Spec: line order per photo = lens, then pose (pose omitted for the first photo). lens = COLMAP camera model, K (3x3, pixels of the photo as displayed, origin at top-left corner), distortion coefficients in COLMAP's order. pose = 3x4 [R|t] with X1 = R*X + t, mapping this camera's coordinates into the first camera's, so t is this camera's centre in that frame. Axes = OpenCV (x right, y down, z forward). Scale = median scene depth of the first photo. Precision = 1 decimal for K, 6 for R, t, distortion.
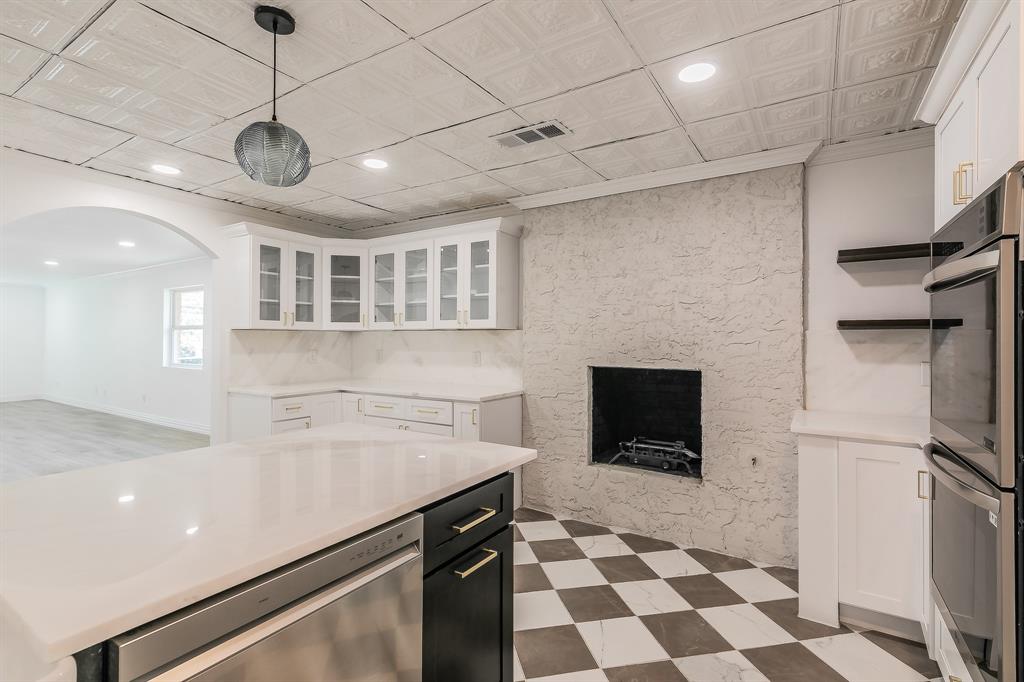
lens RADIAL K [[470.6, 0, 520.1], [0, 470.6, 339.7], [0, 0, 1]] dist [0.001159, 0.000303]
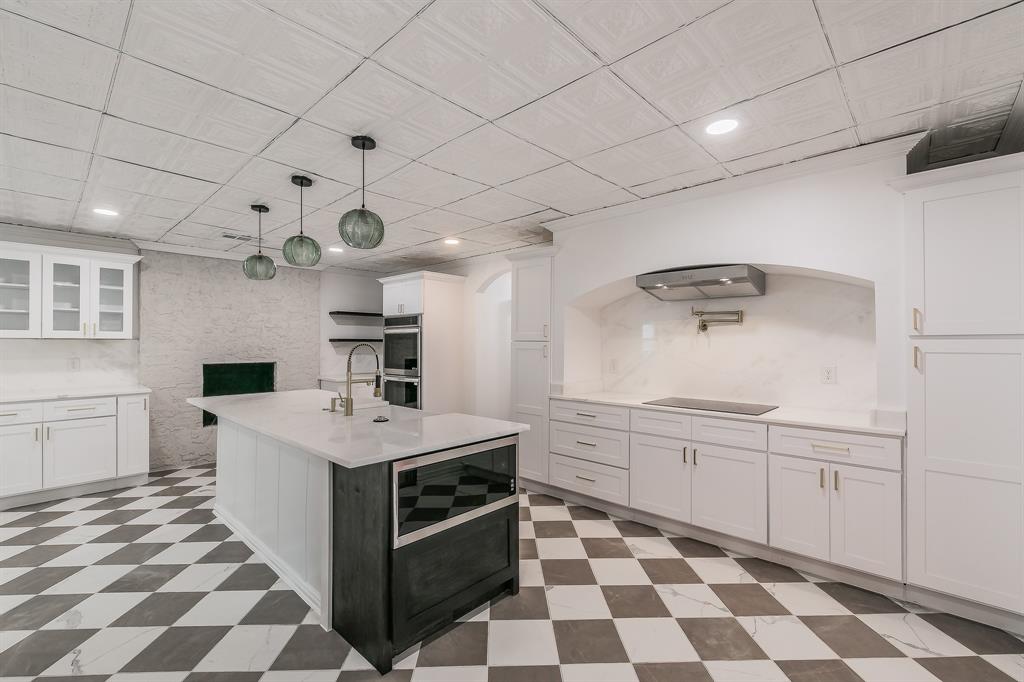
lens RADIAL K [[449.9, 0, 514.2], [0, 449.9, 340.5], [0, 0, 1]] dist [0.003312, -0.000472]
pose [[0.184499, 0.005003, 0.982820, -1.100497], [-0.000822, 0.999987, -0.004936, -0.014702], [-0.982832, 0.000103, 0.184501, -0.273385]]
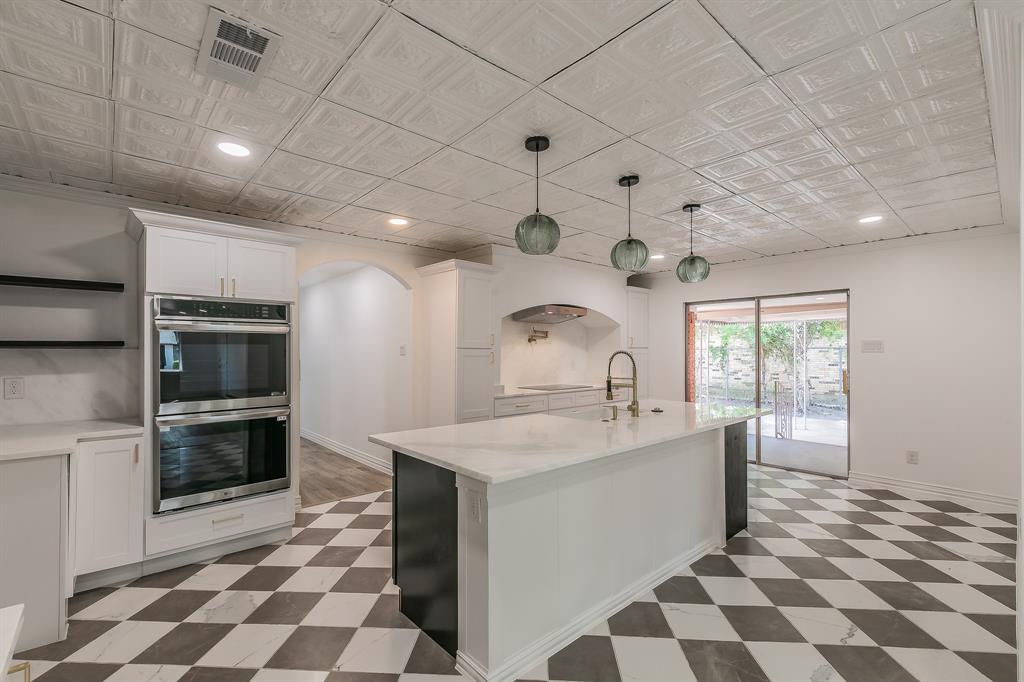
lens RADIAL K [[449.9, 0, 506.6], [0, 449.9, 351.9], [0, 0, 1]] dist [0.003312, -0.000472]
pose [[-0.959110, -0.000625, 0.283033, -0.369320], [0.000668, 0.999990, 0.004473, -0.014241], [-0.283032, 0.004479, -0.959100, 1.075951]]
